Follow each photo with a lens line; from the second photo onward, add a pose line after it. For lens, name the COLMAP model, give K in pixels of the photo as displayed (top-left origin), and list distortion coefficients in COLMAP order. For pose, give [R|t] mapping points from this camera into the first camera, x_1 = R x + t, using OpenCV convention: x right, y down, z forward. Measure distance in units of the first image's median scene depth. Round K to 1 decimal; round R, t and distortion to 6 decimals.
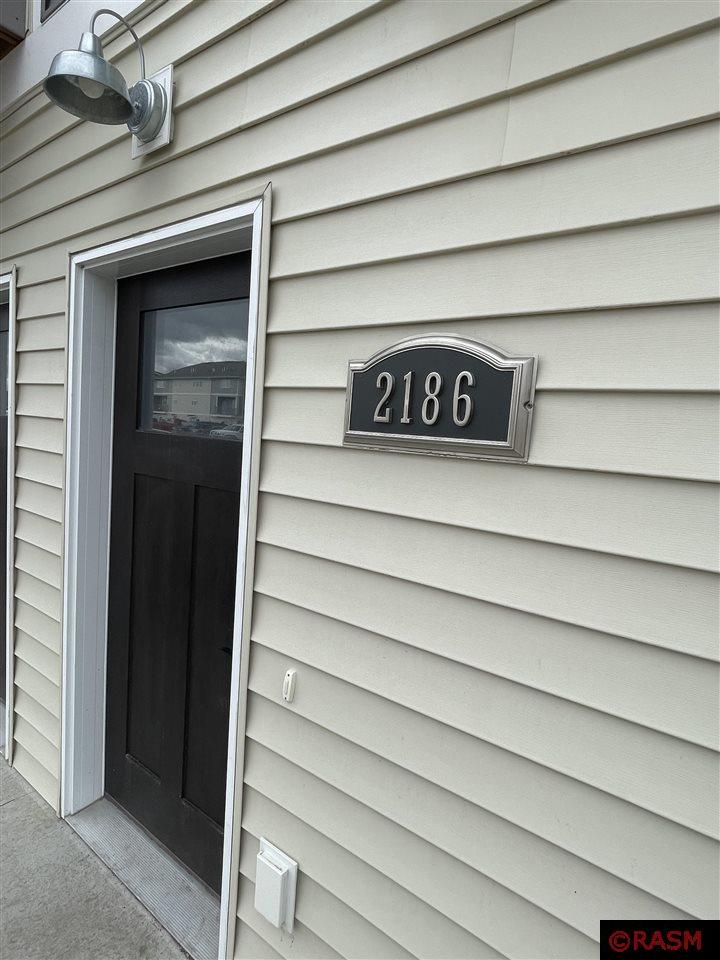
lens RADIAL K [[545.1, 0, 361.3], [0, 545.1, 479.1], [0, 0, 1]] dist [-0.002016, 0.000172]
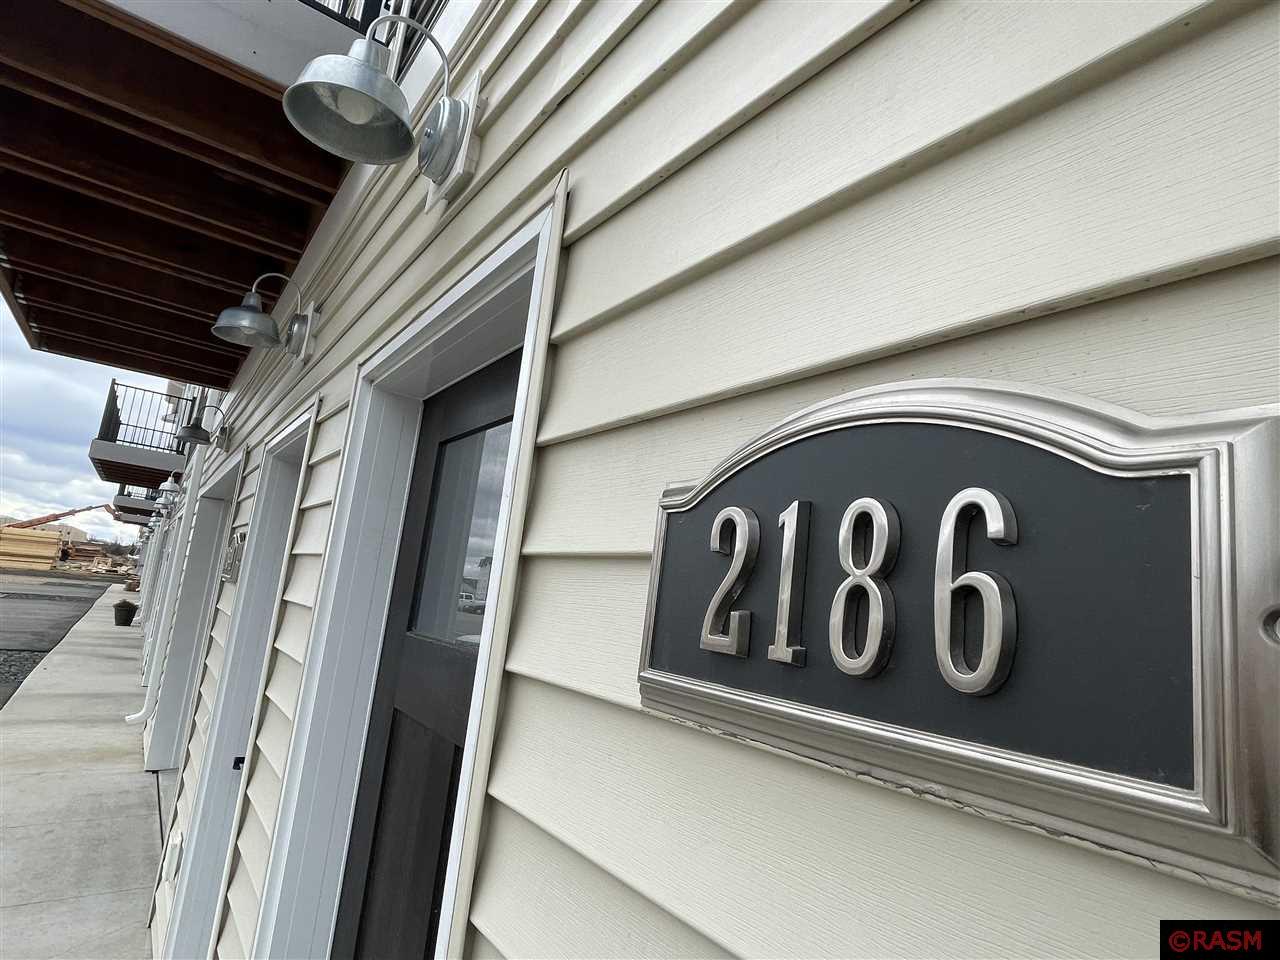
lens RADIAL K [[726.8, 0, 633.5], [0, 726.8, 470.5], [0, 0, 1]] dist [-0.002016, 0.000172]
pose [[0.952312, -0.011400, -0.304912, 0.125499], [-0.085085, 0.949742, -0.301249, -0.072525], [0.293022, 0.312827, 0.903481, 0.553238]]
